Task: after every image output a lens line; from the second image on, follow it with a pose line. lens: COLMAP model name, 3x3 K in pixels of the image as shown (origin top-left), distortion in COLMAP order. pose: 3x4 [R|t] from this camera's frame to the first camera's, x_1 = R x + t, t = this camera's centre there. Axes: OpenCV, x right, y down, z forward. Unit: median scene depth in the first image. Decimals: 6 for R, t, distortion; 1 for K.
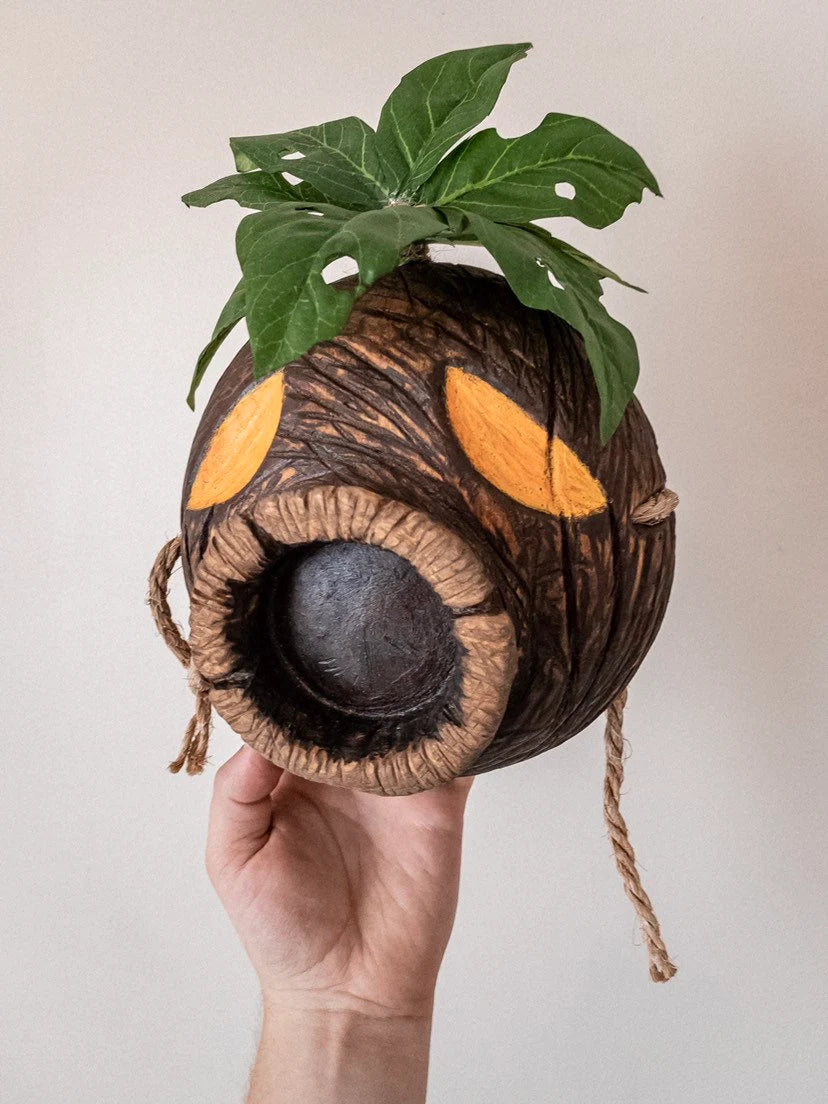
lens RADIAL K [[915.1, 0, 413.0], [0, 915.1, 531.7], [0, 0, 1]] dist [-0.002655, -0.001500]
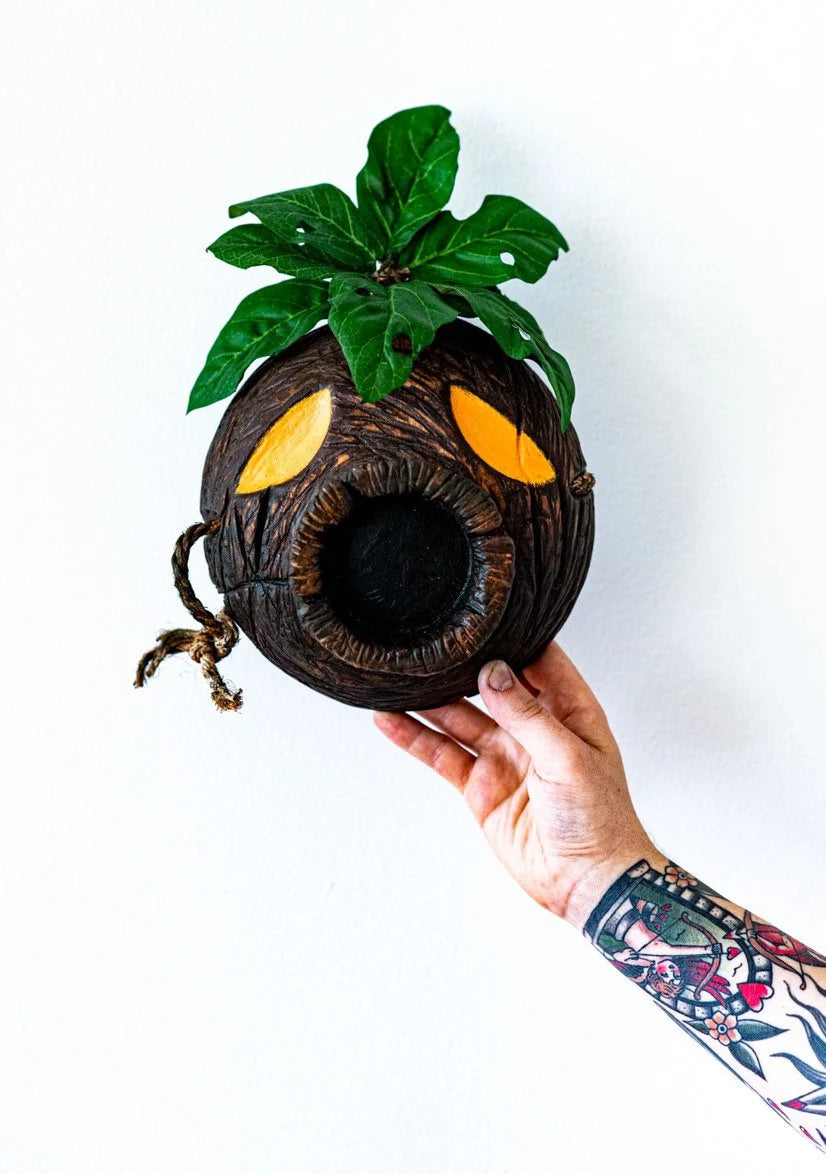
lens RADIAL K [[3277.6, 0, 413.0], [0, 3277.6, 587.0], [0, 0, 1]] dist [0.031883, 0.302483]
pose [[0.952517, -0.012602, 0.304223, -1.644914], [0.049658, 0.992195, -0.114379, 0.750796], [-0.300407, 0.124055, 0.945709, -3.978737]]
